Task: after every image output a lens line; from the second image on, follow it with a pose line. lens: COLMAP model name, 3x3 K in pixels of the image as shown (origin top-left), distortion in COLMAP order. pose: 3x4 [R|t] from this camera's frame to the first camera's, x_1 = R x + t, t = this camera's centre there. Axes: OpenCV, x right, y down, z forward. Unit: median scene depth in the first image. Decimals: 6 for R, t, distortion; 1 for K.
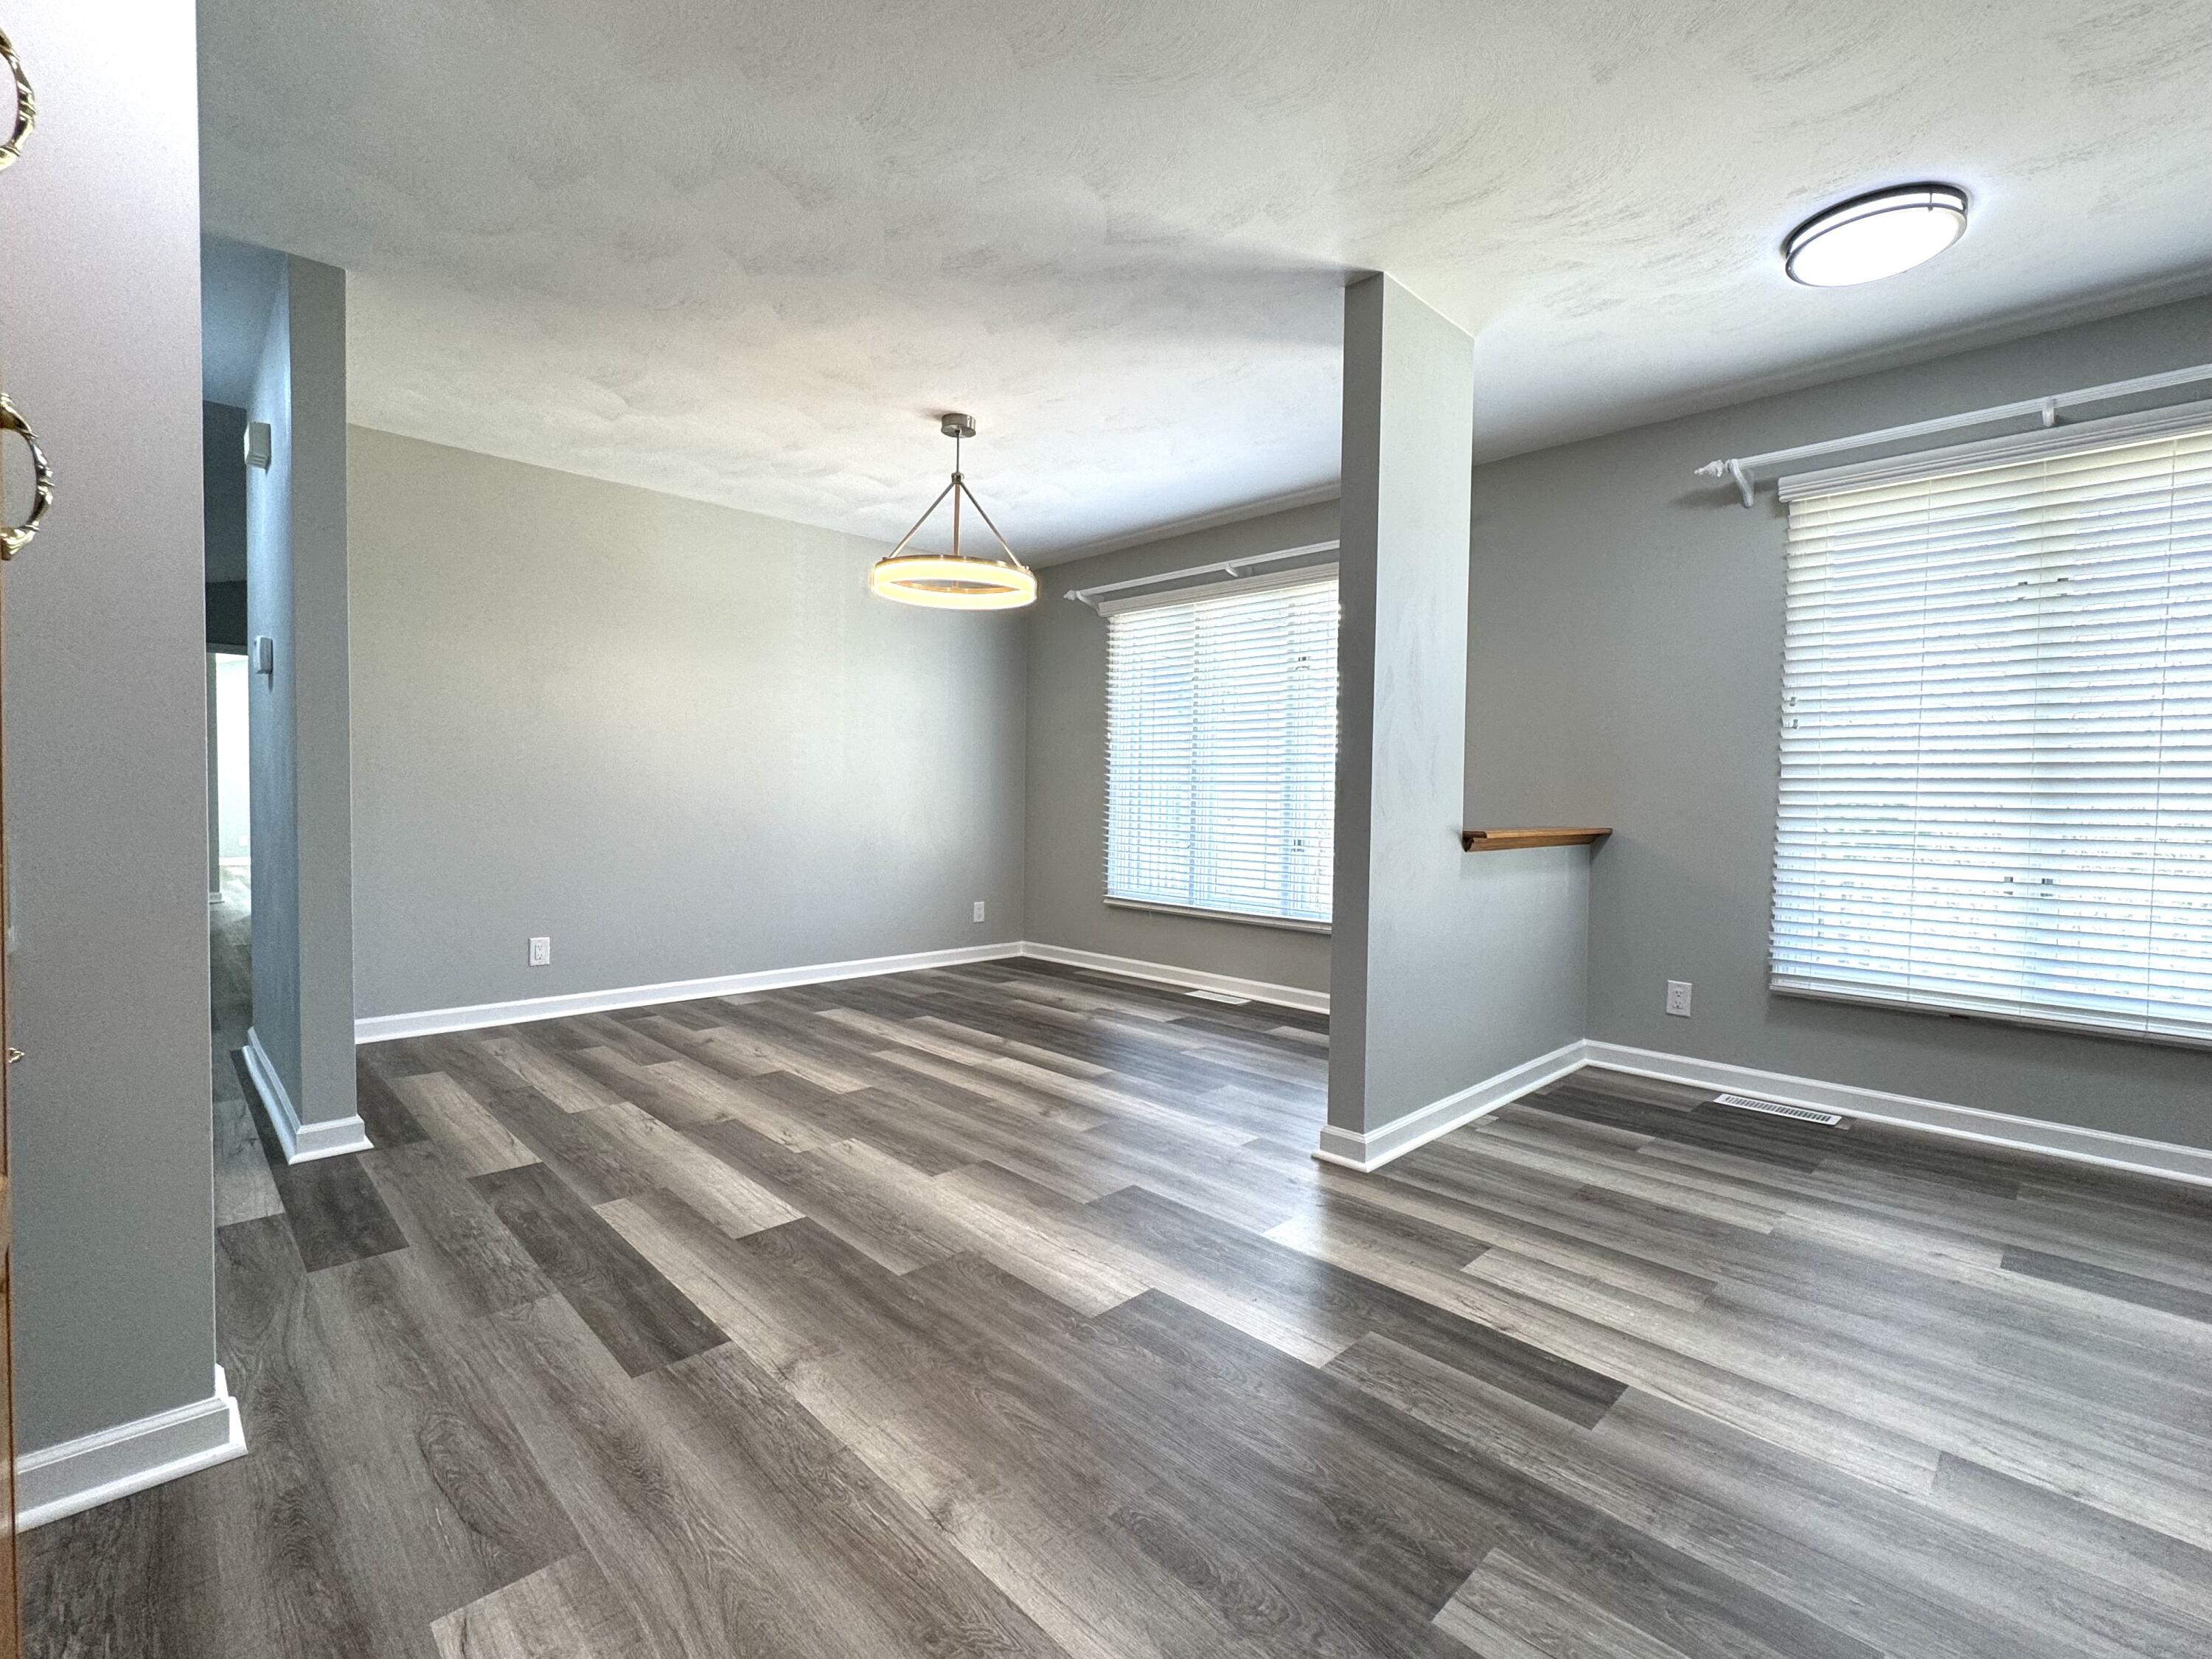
lens RADIAL K [[999.6, 0, 1105.5], [0, 999.6, 824.8], [0, 0, 1]] dist [-0.011066, 0.000470]
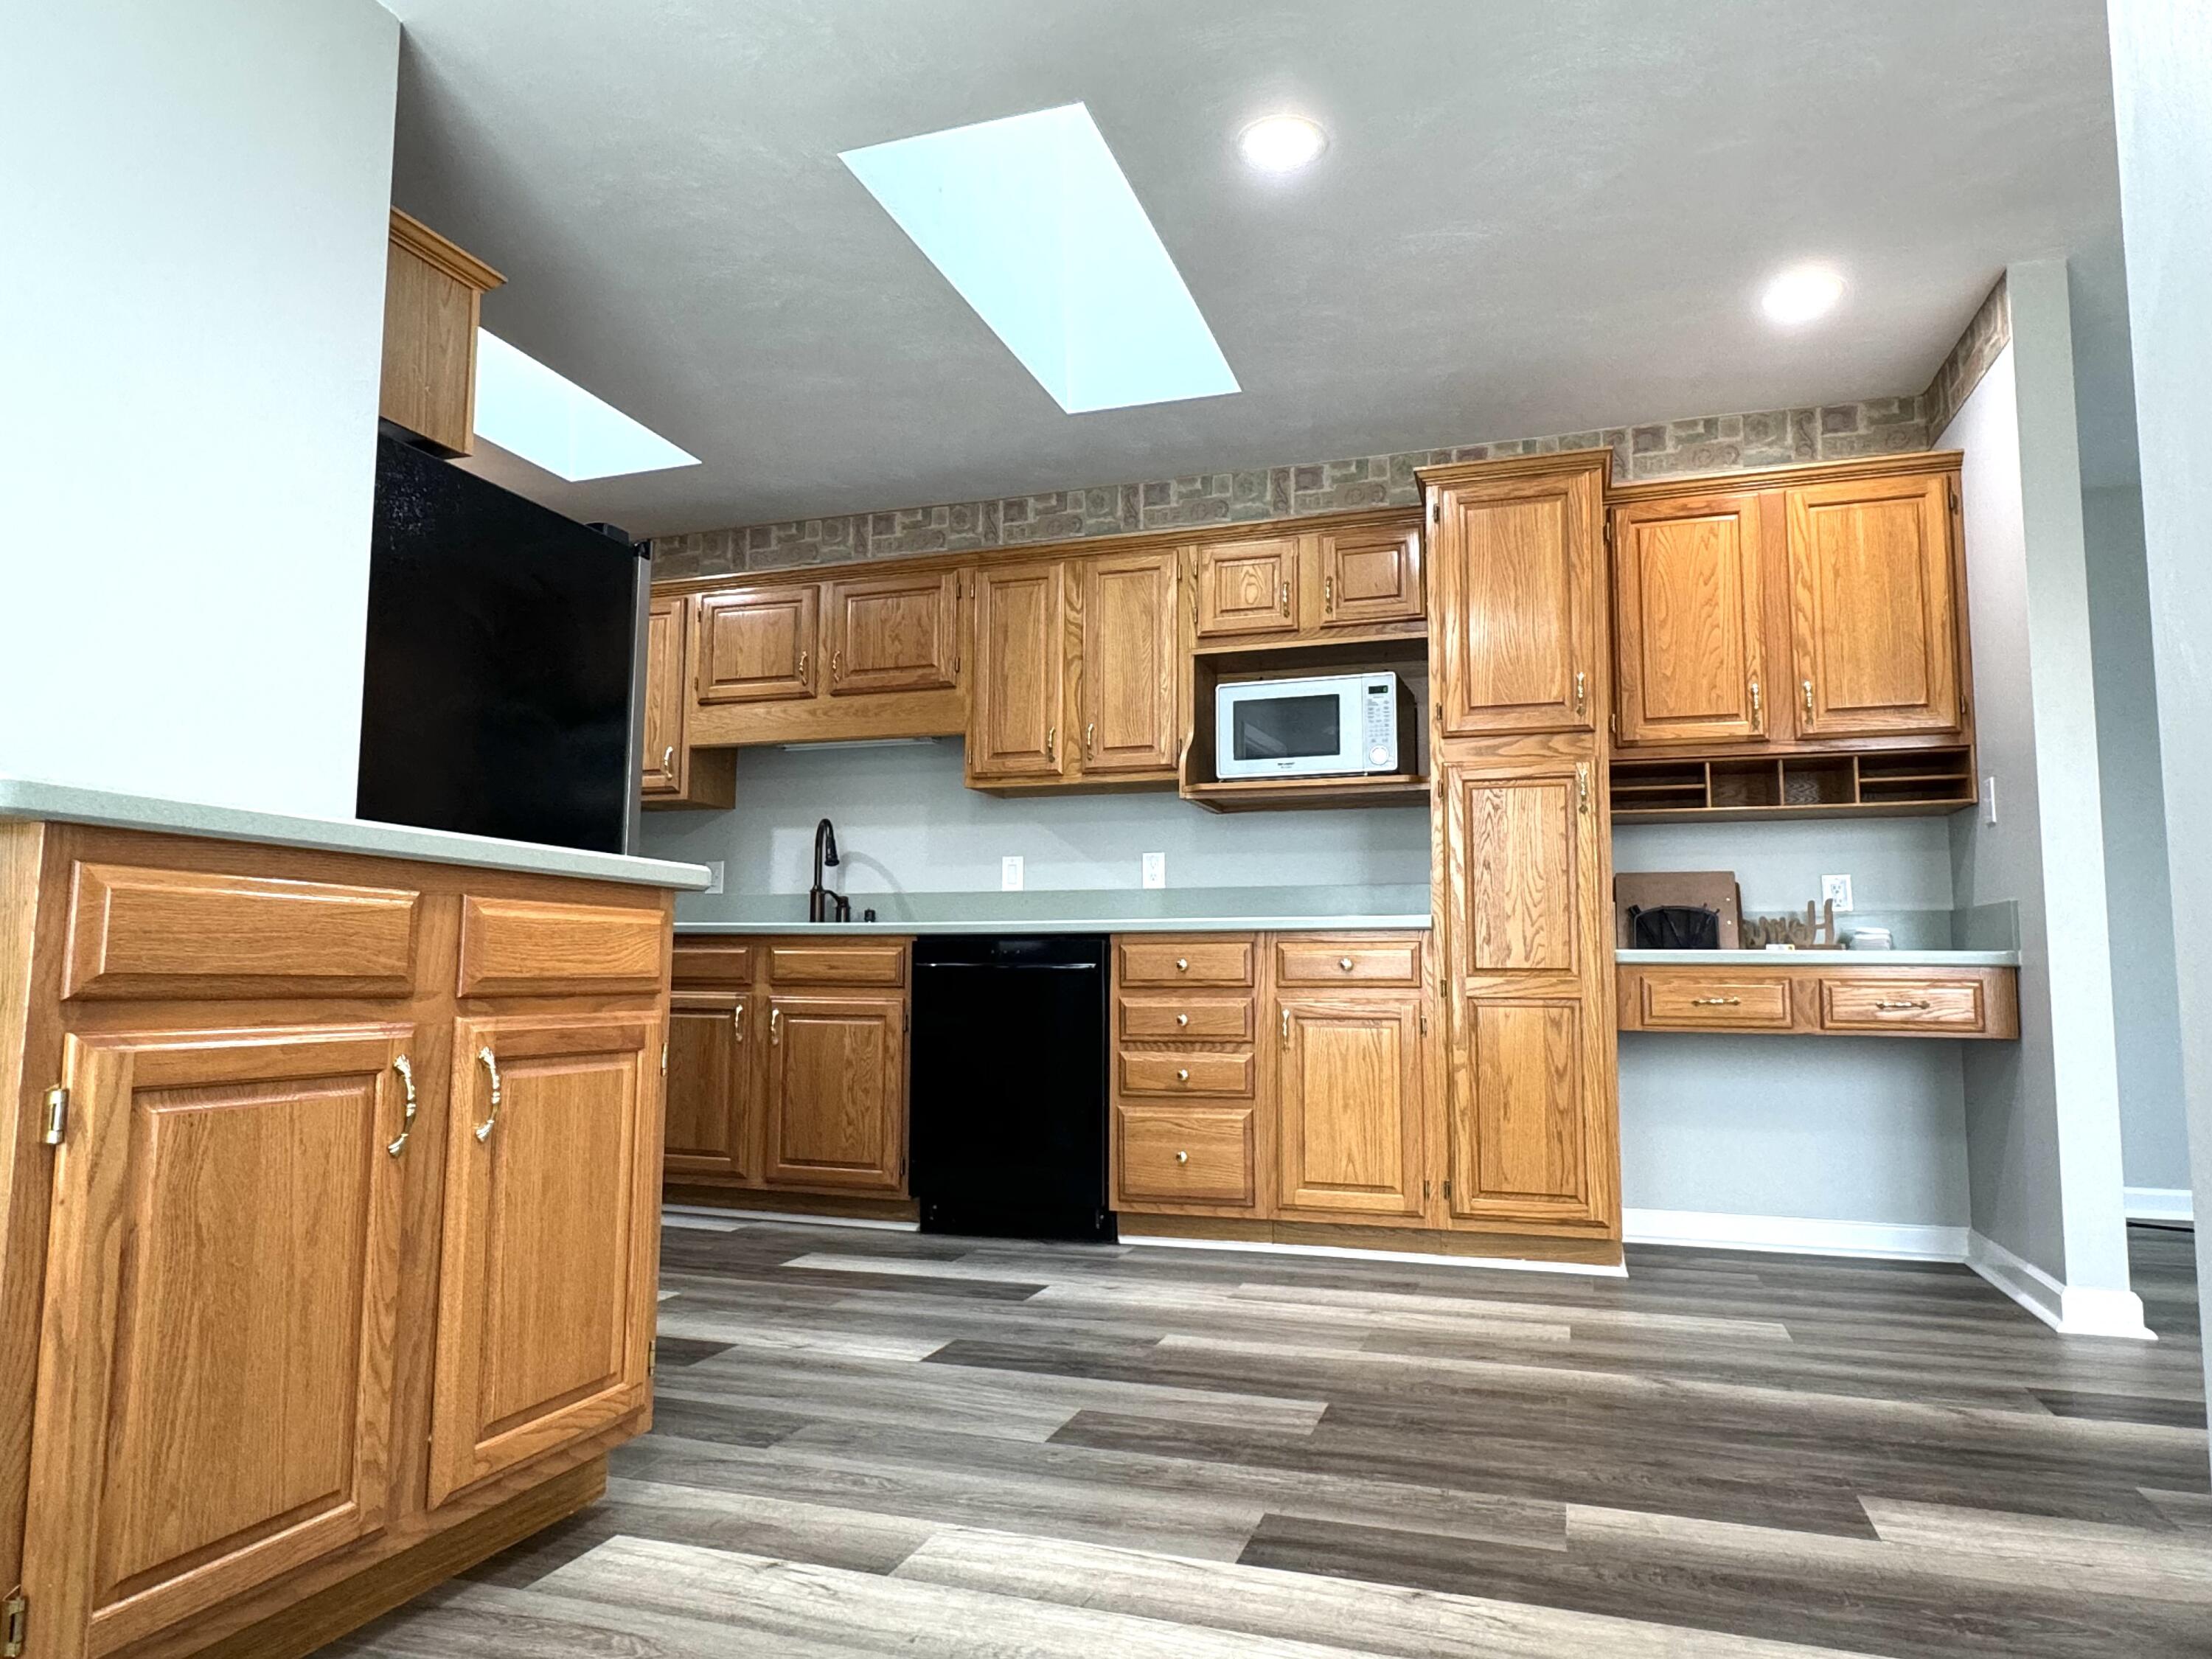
lens RADIAL K [[1369.5, 0, 1112.2], [0, 1369.5, 842.8], [0, 0, 1]] dist [0.008713, -0.001736]
pose [[-0.890304, -0.063317, -0.450942, 1.133847], [-0.036513, 0.997023, -0.067904, 0.108529], [0.453899, -0.043990, -0.889966, 1.944919]]
